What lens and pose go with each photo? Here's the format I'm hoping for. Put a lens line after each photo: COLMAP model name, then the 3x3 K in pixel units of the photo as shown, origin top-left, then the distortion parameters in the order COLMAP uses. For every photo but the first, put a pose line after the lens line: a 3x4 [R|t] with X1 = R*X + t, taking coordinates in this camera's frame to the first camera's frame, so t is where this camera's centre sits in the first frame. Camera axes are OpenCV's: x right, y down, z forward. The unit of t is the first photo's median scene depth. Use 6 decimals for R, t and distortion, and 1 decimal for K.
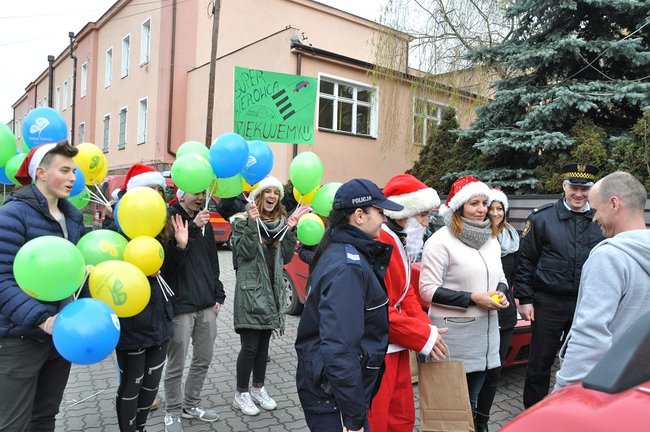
lens RADIAL K [[524.5, 0, 324.1], [0, 524.5, 226.7], [0, 0, 1]] dist [-0.171585, 0.179879]
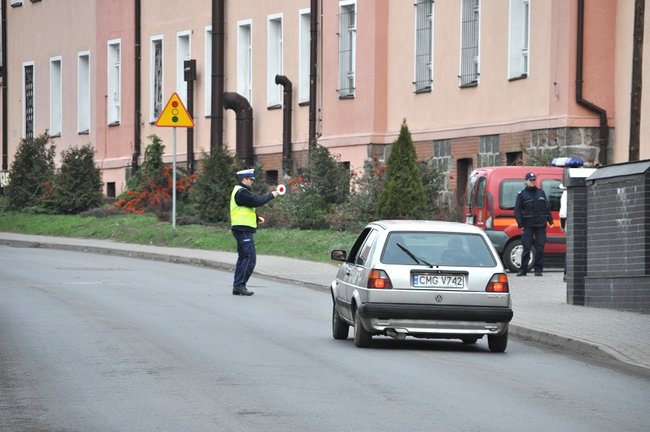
lens RADIAL K [[4781.9, 0, 325.0], [0, 4781.9, 216.0], [0, 0, 1]] dist [2.774858, -16.357267]
pose [[0.930552, -0.031852, -0.364771, 1.039570], [0.008720, 0.997855, -0.064887, 0.229798], [0.366055, 0.057200, 0.928834, -3.031074]]
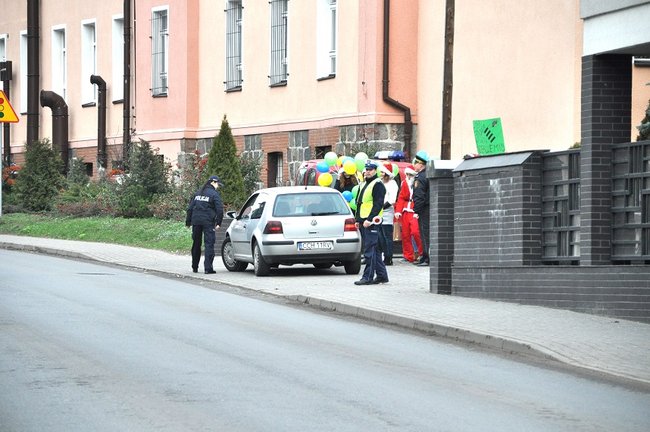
lens RADIAL K [[3922.1, 0, 325.0], [0, 3922.1, 216.0], [0, 0, 1]] dist [1.936447, 4.584223]
pose [[0.952152, -0.031242, -0.304023, 0.783336], [0.013357, 0.998065, -0.060731, 0.193466], [0.305332, 0.053764, 0.950727, -2.588226]]
